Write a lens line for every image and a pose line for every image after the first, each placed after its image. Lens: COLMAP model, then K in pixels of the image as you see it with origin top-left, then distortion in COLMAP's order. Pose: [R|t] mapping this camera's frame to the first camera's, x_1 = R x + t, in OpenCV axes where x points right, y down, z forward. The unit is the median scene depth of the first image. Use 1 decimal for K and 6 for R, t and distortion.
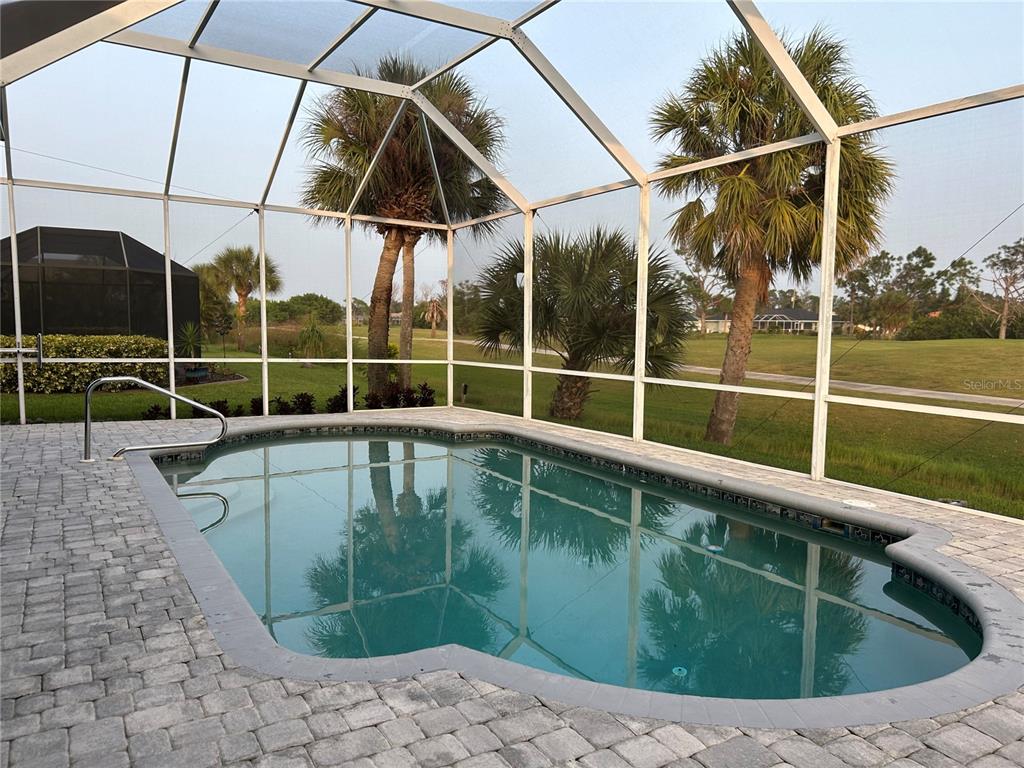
lens RADIAL K [[771.9, 0, 506.2], [0, 771.9, 389.6], [0, 0, 1]] dist [0.055065, -0.052546]
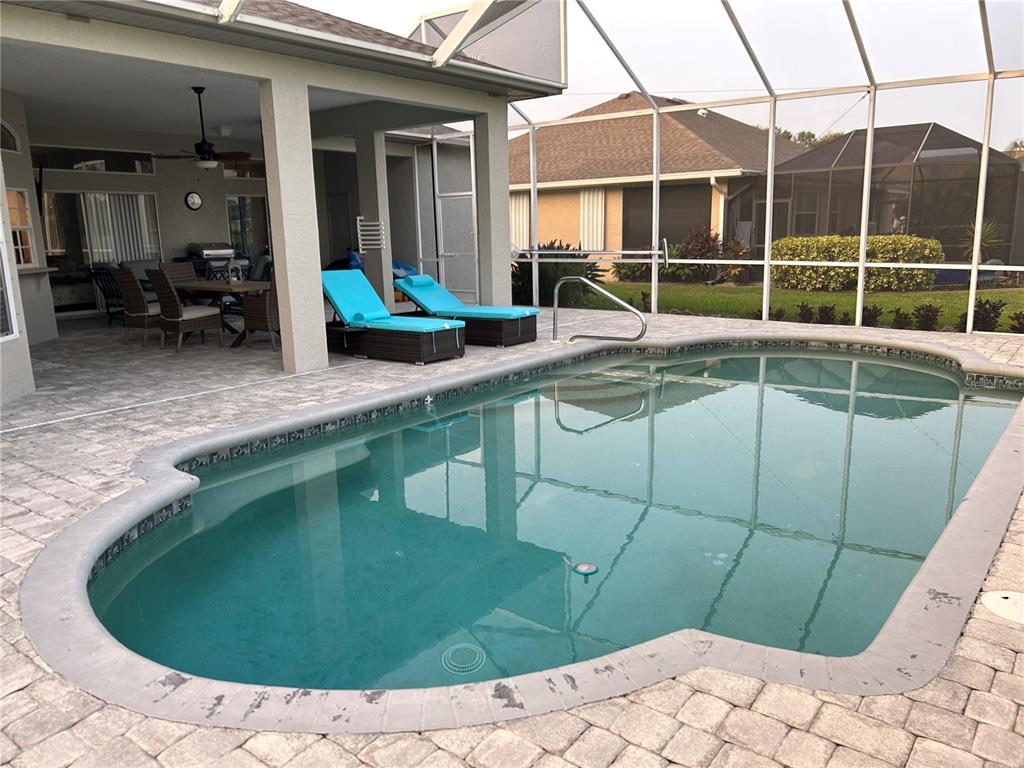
lens RADIAL K [[771.9, 0, 506.2], [0, 771.9, 389.6], [0, 0, 1]] dist [0.055065, -0.052546]
pose [[0.365445, 0.170829, -0.915023, 1.279562], [-0.050115, 0.985201, 0.163916, -0.073527], [0.929483, -0.014046, 0.368598, 0.939754]]
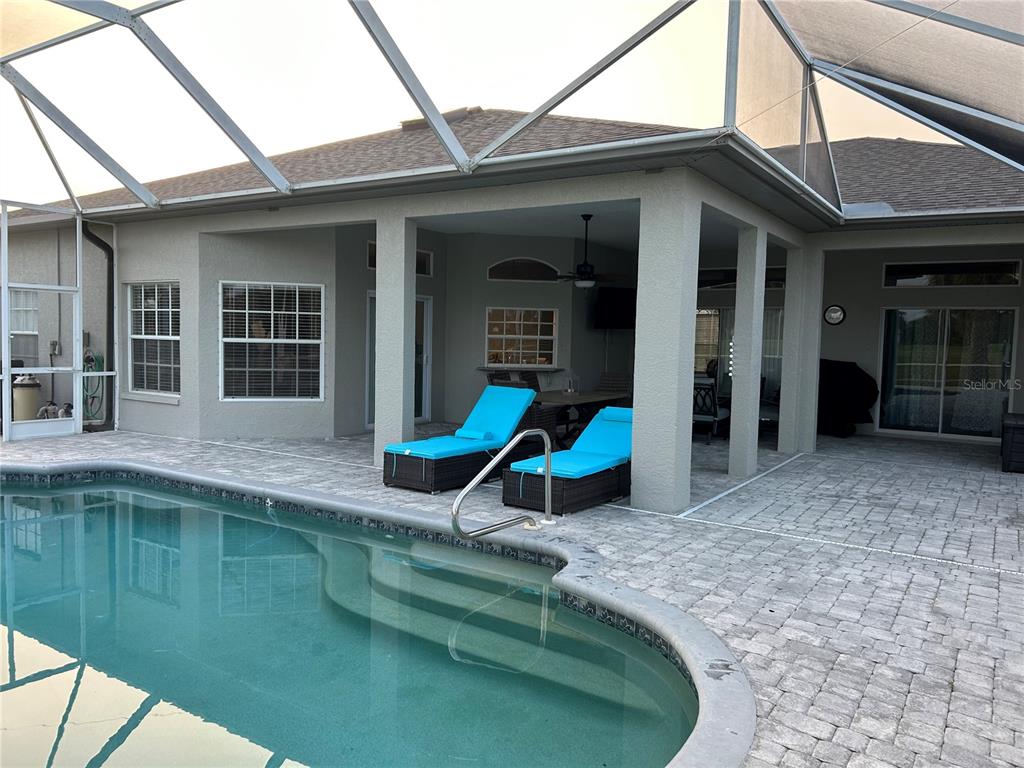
lens RADIAL K [[770.5, 0, 516.3], [0, 770.5, 387.3], [0, 0, 1]] dist [0.011764, -0.003623]
pose [[-0.891035, -0.004688, -0.453911, -0.245825], [-0.074717, 0.987823, 0.136468, -0.349855], [0.447744, 0.155513, -0.880534, 3.546017]]
